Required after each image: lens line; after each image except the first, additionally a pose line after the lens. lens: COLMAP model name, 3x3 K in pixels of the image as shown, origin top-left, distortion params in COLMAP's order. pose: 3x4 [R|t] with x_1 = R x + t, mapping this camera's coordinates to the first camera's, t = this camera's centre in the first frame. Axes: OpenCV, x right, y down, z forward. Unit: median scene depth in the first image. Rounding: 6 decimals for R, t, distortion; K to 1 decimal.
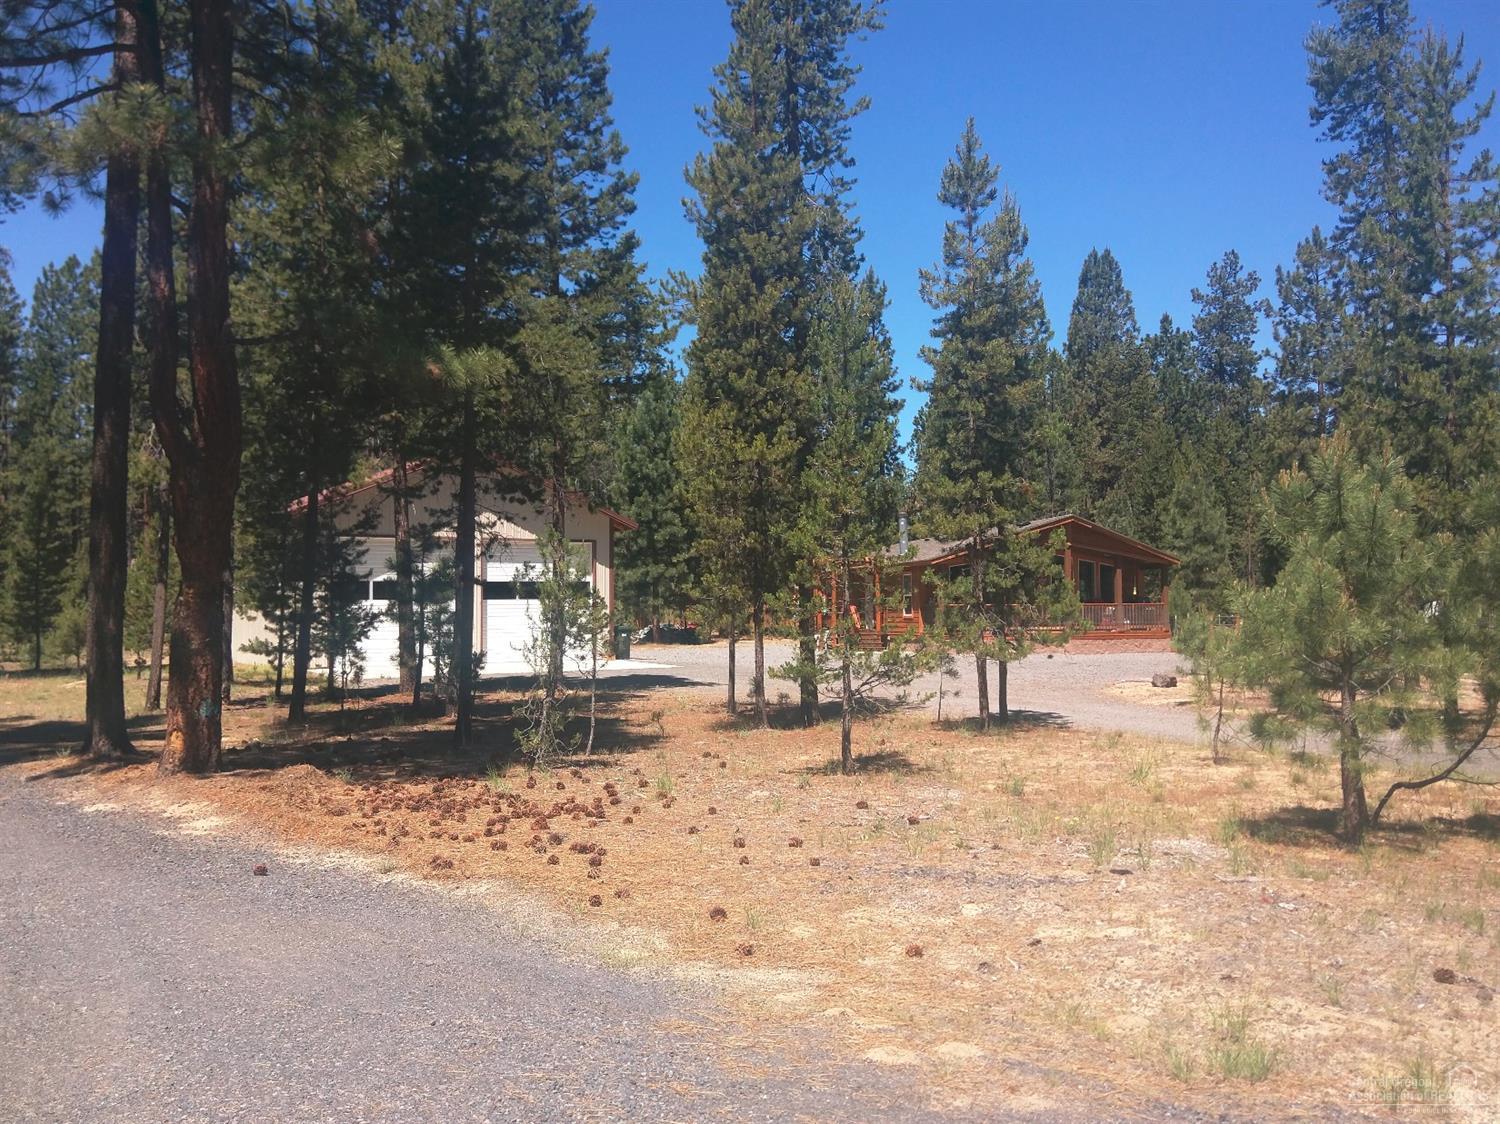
lens RADIAL K [[1269.7, 0, 750.0], [0, 1269.7, 562.0], [0, 0, 1]] dist [0.037159, -0.005468]
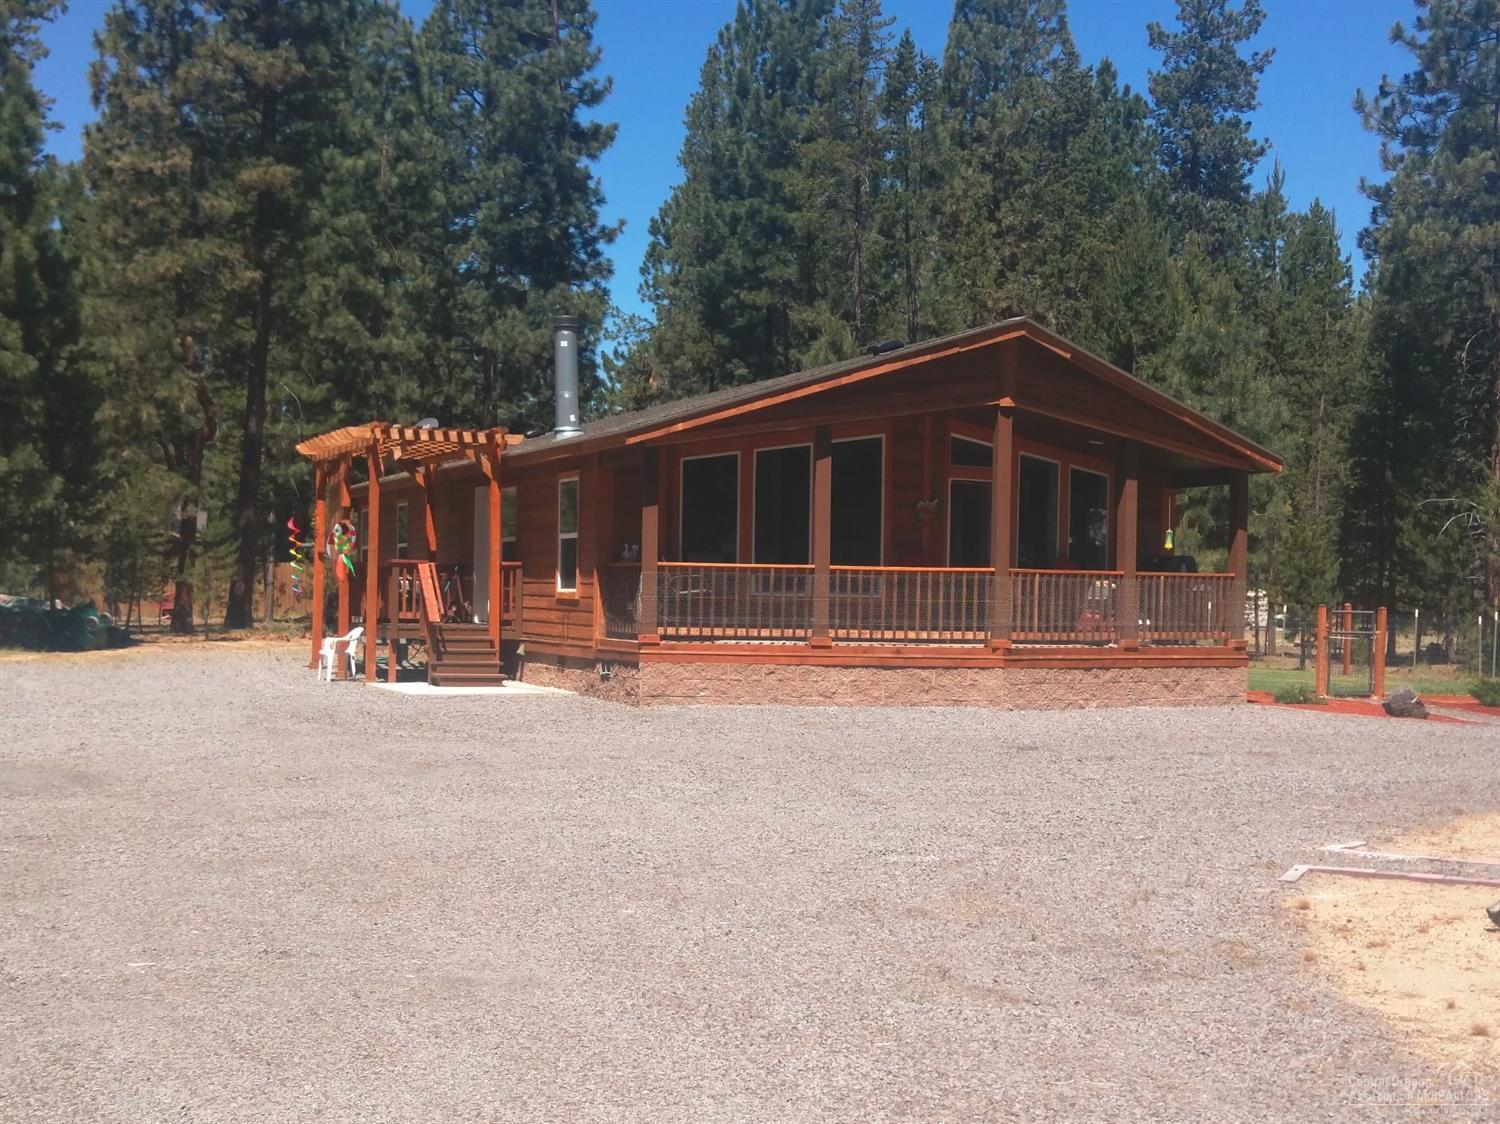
lens RADIAL K [[1938.2, 0, 750.3], [0, 1938.2, 597.7], [0, 0, 1]] dist [0.143094, -0.000319]
pose [[0.984889, 0.023932, 0.171525, 0.058246], [-0.031875, 0.998536, 0.043700, 0.012853], [-0.170228, -0.048507, 0.984210, 0.318056]]
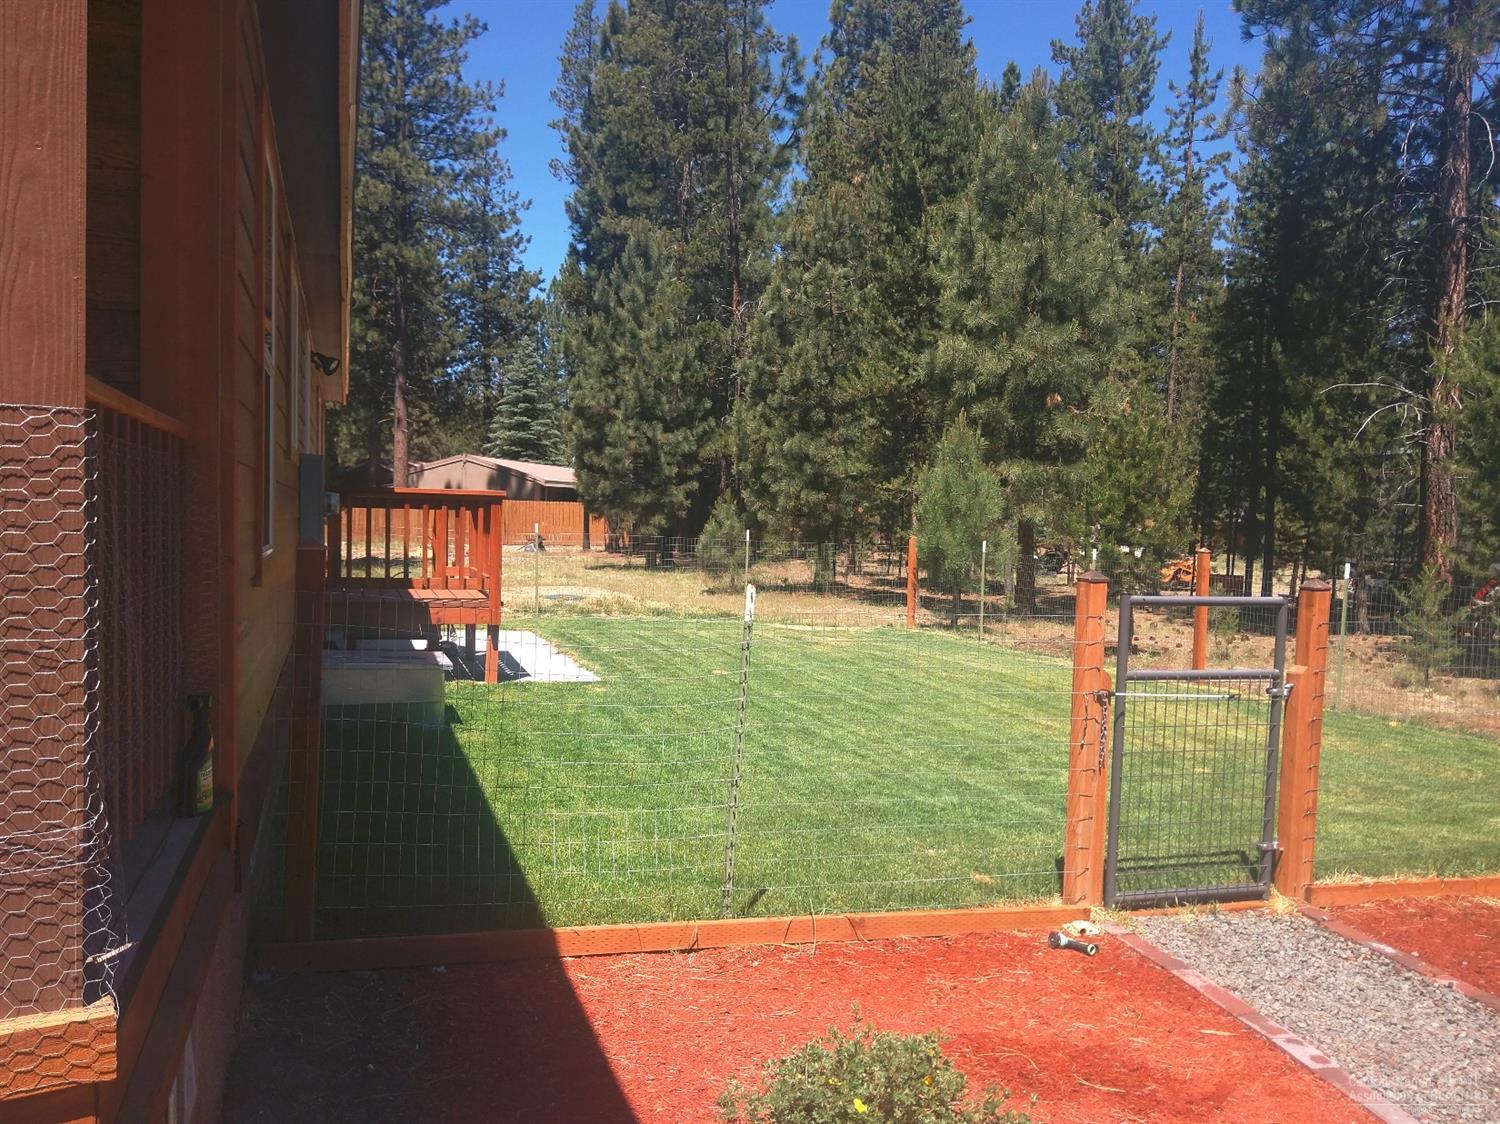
lens RADIAL K [[1269.7, 0, 750.0], [0, 1269.7, 562.0], [0, 0, 1]] dist [0.037159, -0.005468]
pose [[0.993018, 0.027679, 0.114668, 0.240959], [-0.036030, 0.996797, 0.071401, 0.025007], [-0.112324, -0.075034, 0.990835, 0.674267]]
